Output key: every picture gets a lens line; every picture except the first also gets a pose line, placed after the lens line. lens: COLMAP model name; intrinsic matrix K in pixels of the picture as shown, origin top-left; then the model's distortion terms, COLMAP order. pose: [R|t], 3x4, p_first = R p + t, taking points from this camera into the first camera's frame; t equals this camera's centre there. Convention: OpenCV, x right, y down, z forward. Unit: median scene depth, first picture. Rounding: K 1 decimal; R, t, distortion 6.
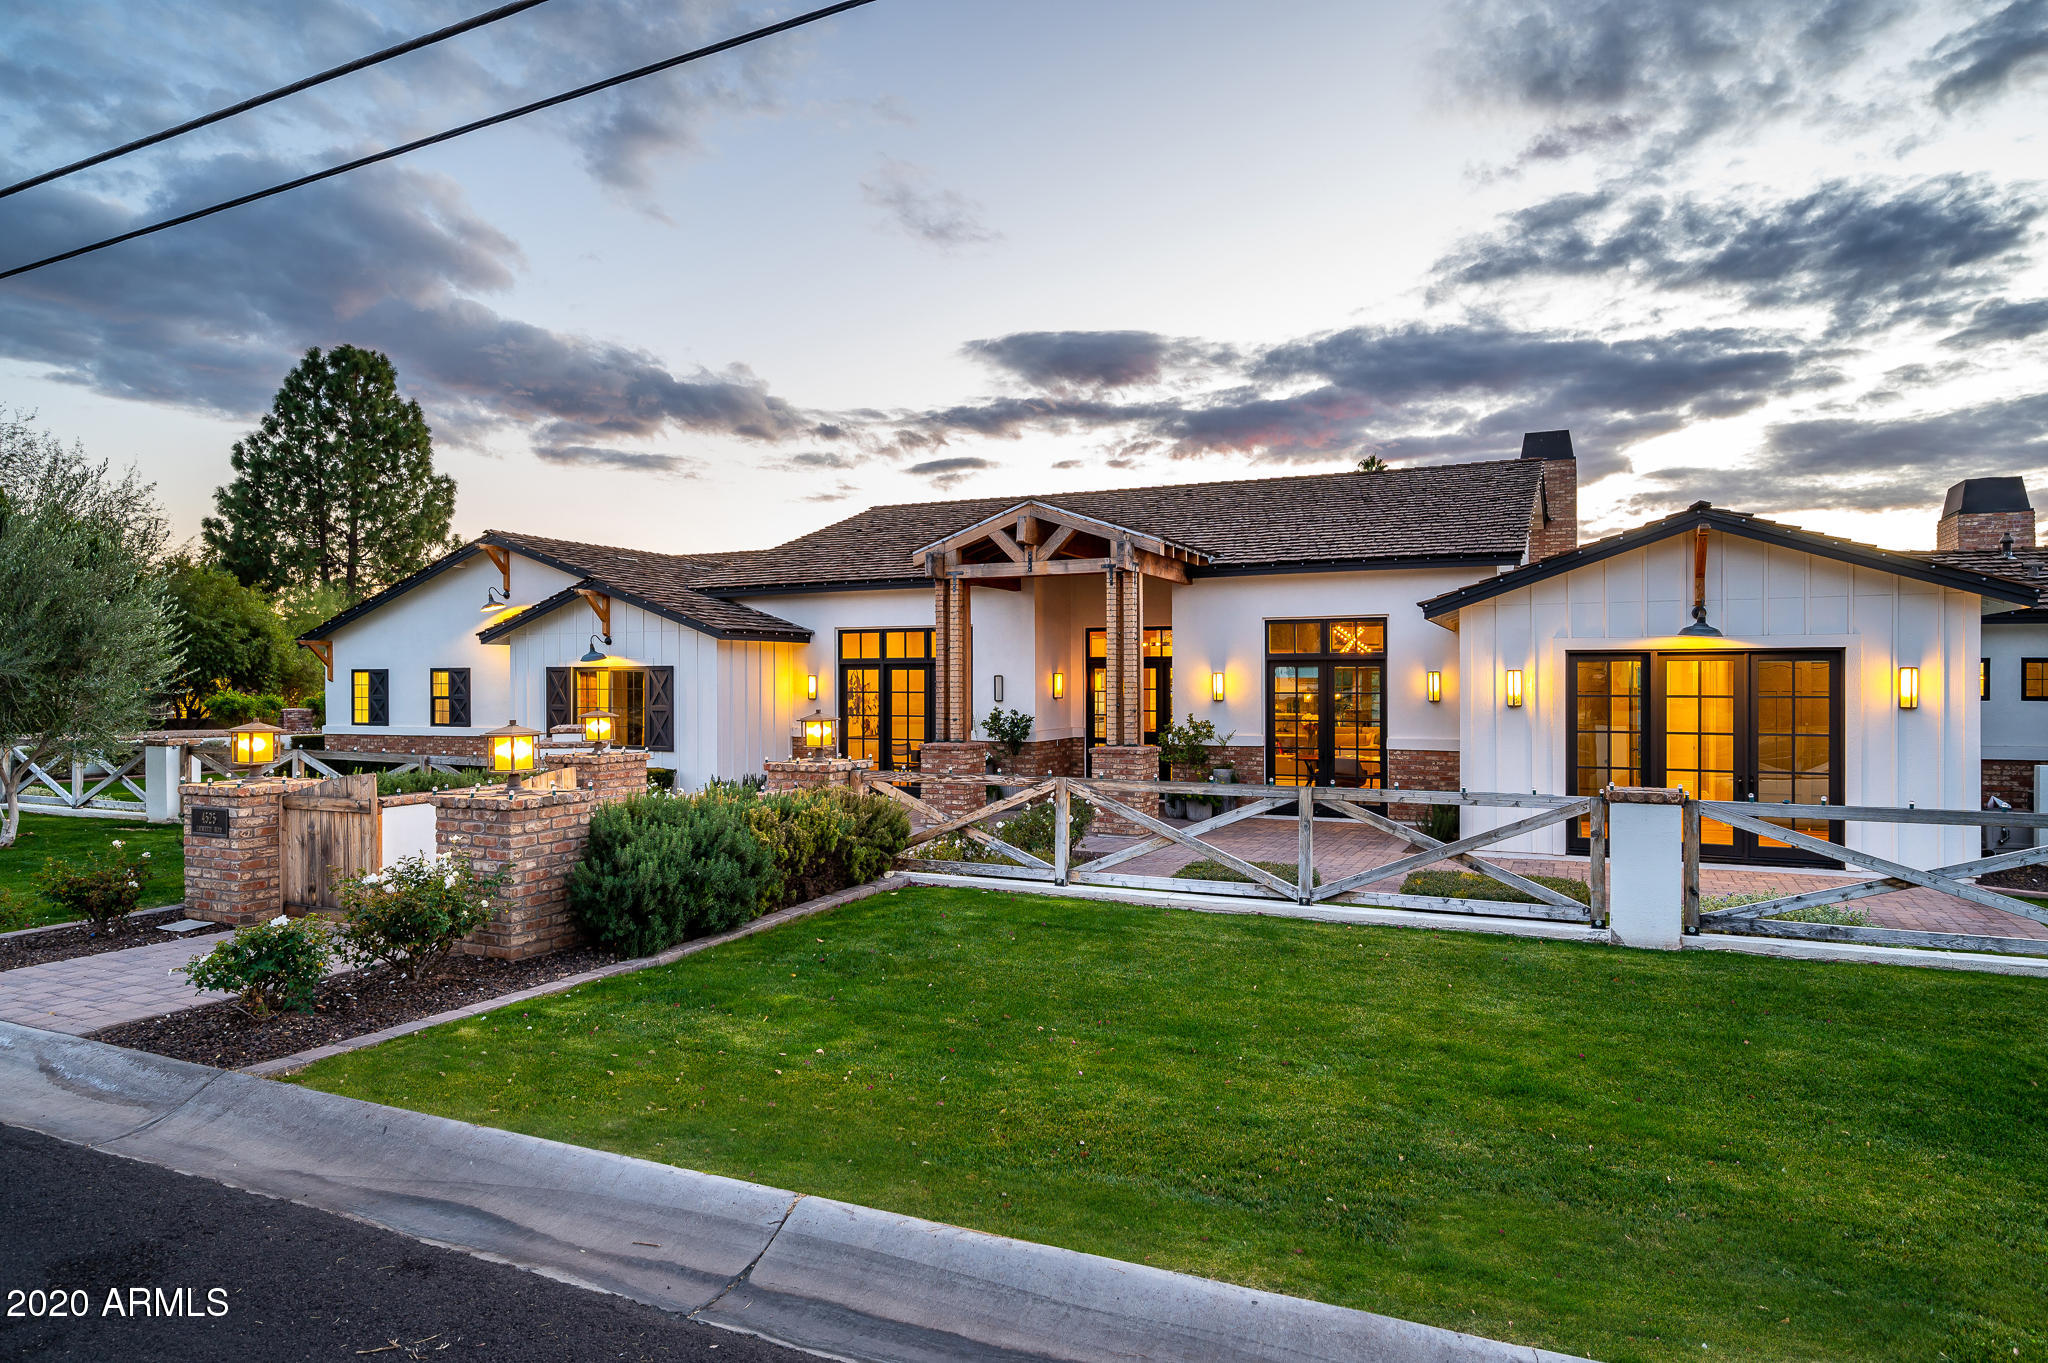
lens RADIAL K [[1220.0, 0, 1024.0], [0, 1220.0, 681.5], [0, 0, 1]] dist [0.002907, 0.000606]
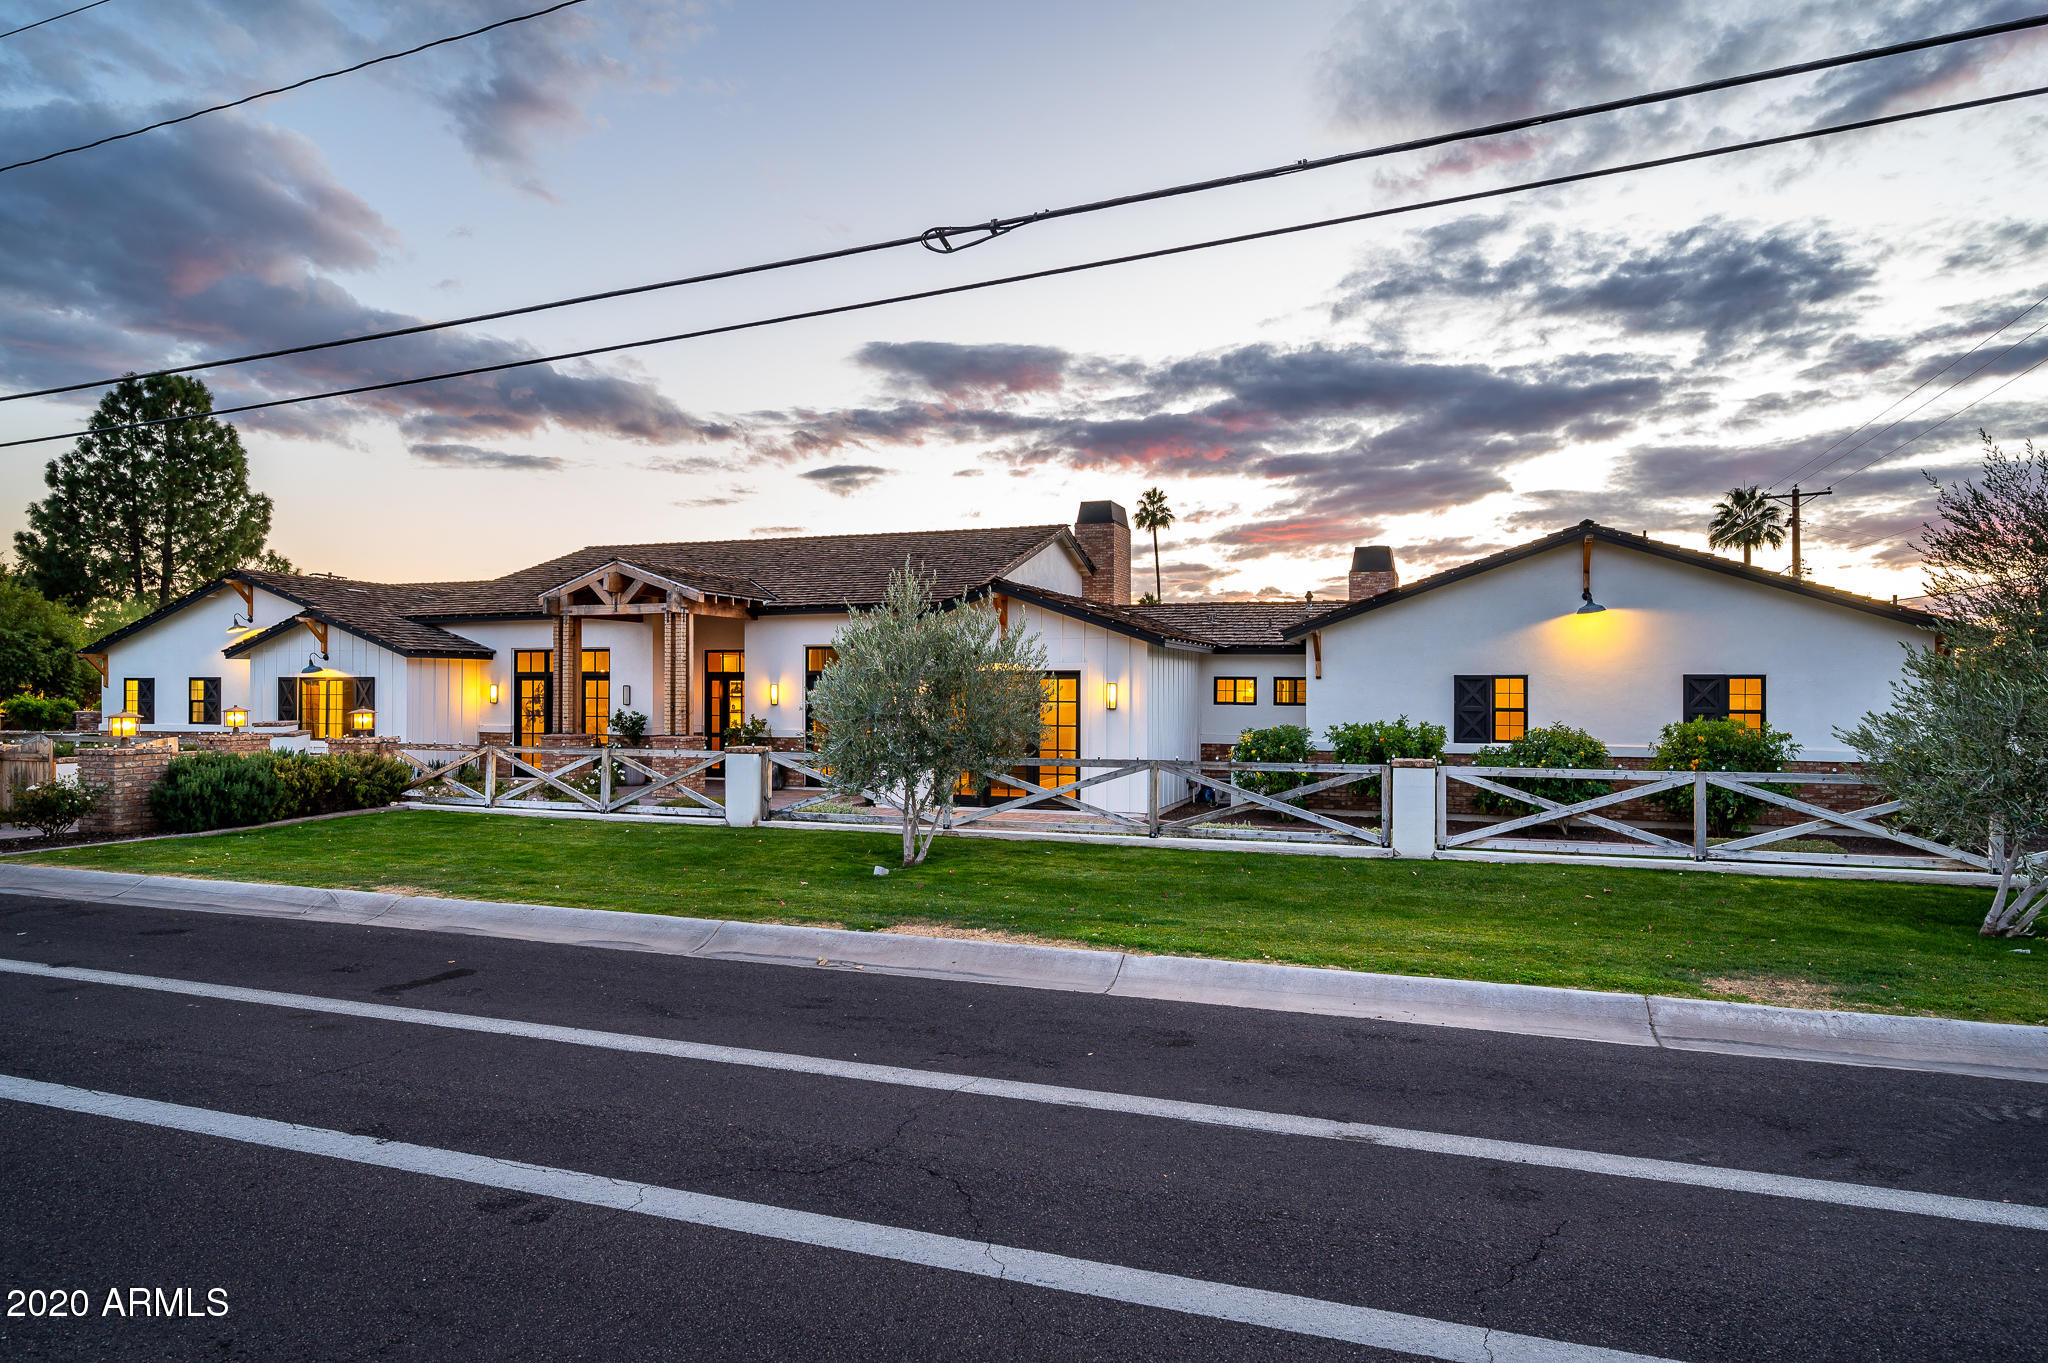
lens RADIAL K [[1220.0, 0, 1024.0], [0, 1220.0, 681.5], [0, 0, 1]] dist [0.002907, 0.000606]
pose [[0.996036, 0.004869, 0.088817, 0.272255], [-0.004234, 0.999964, -0.007333, -0.001196], [-0.088850, 0.006928, 0.996021, -0.342097]]
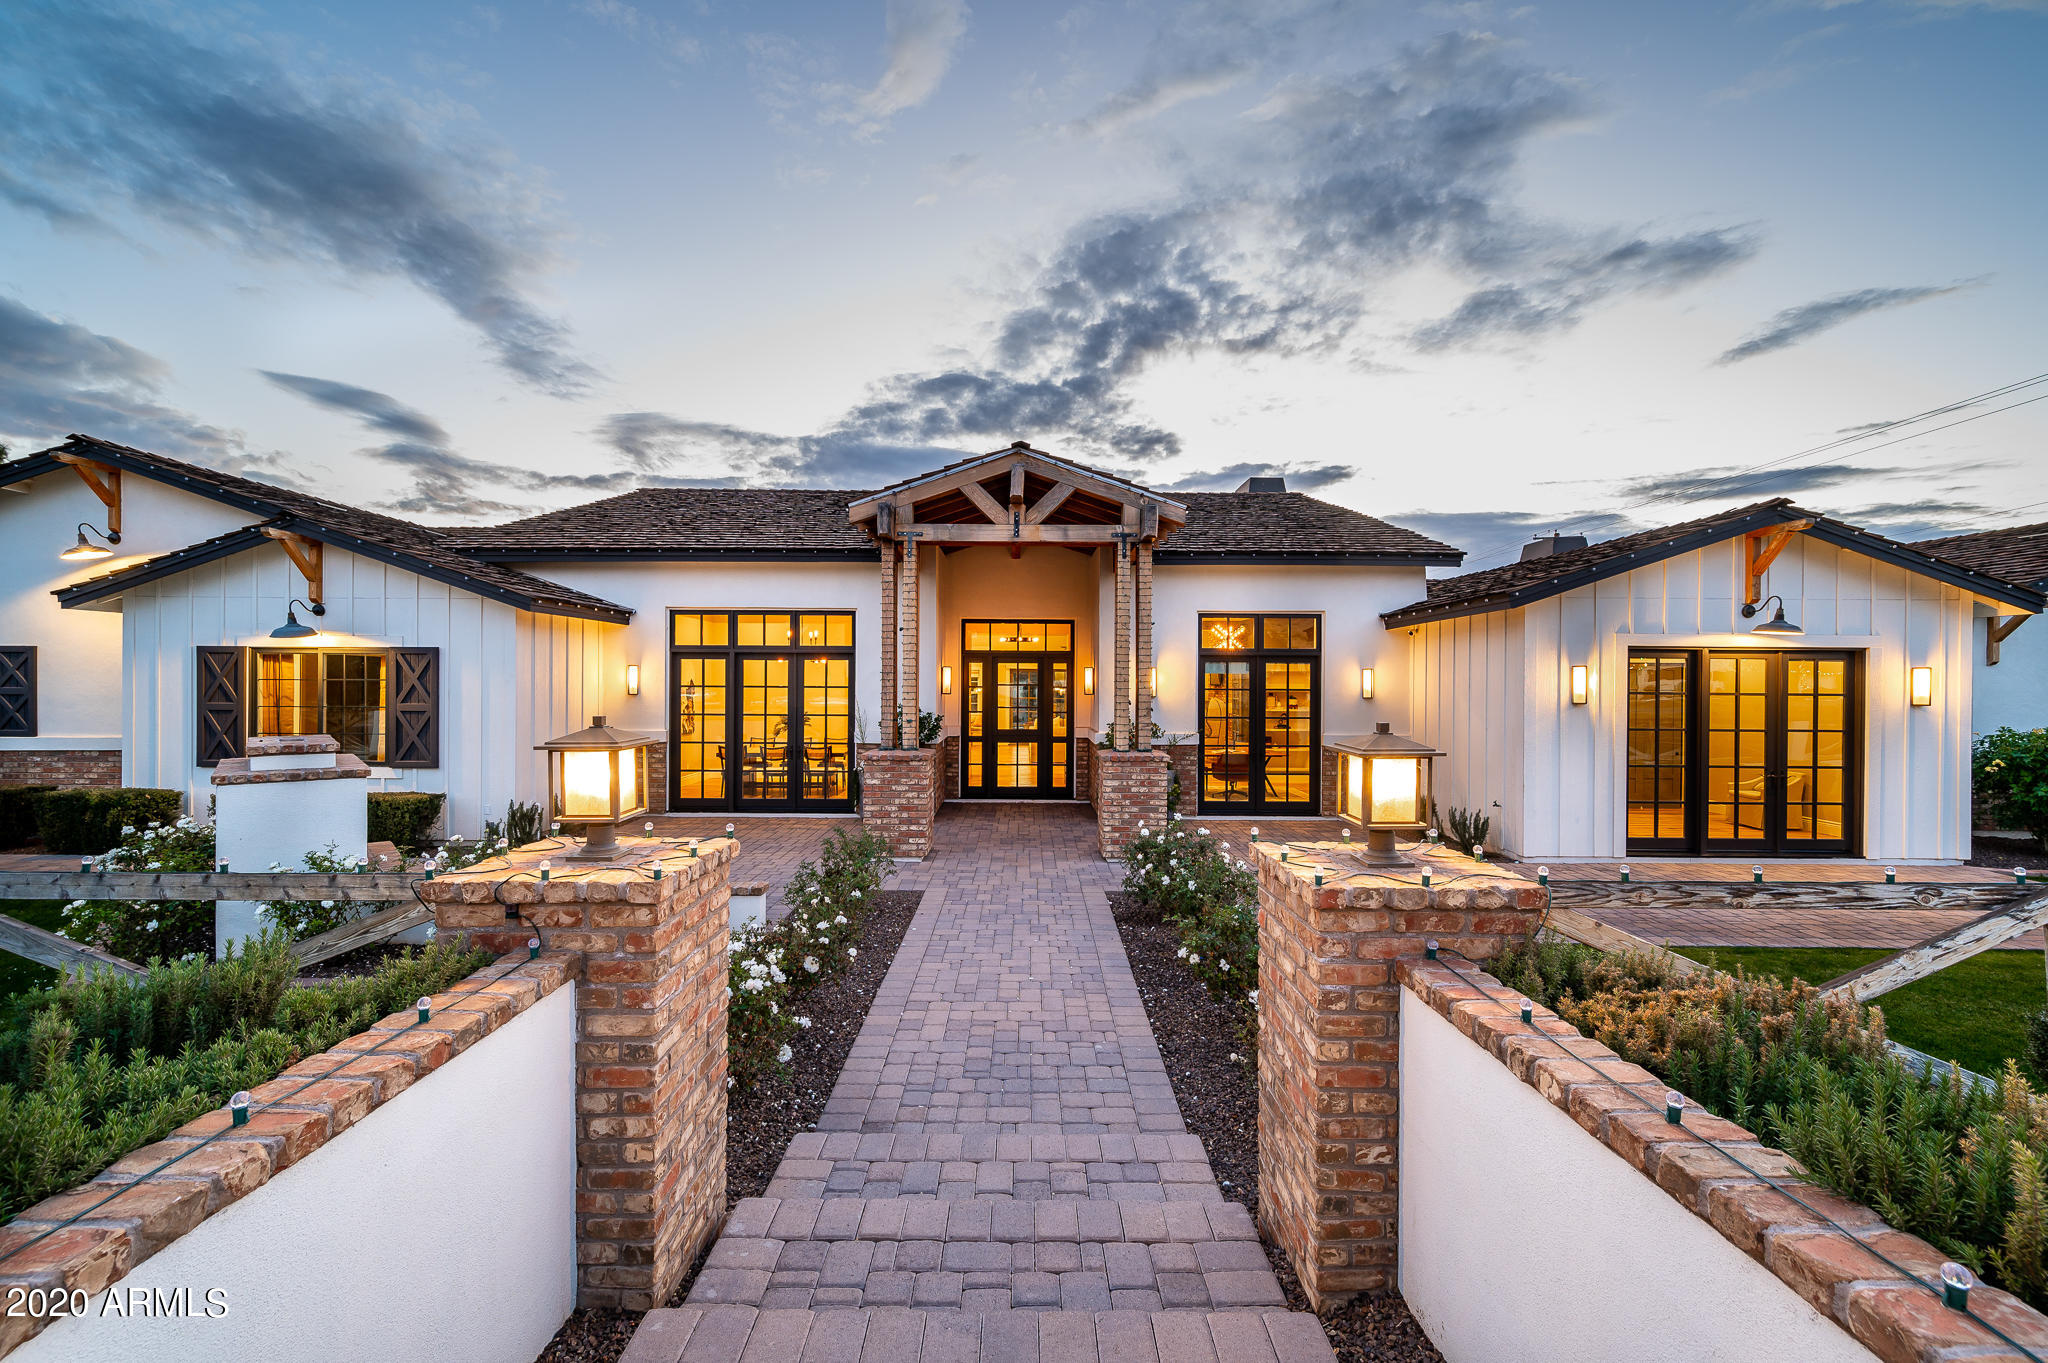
lens RADIAL K [[856.0, 0, 1027.7], [0, 856.0, 686.3], [0, 0, 1]] dist [0.000108, -0.000029]
pose [[0.904480, 0.005944, 0.426475, -0.178801], [-0.008038, 0.999963, 0.003110, 0.005221], [-0.426441, -0.006241, 0.904494, 0.379691]]
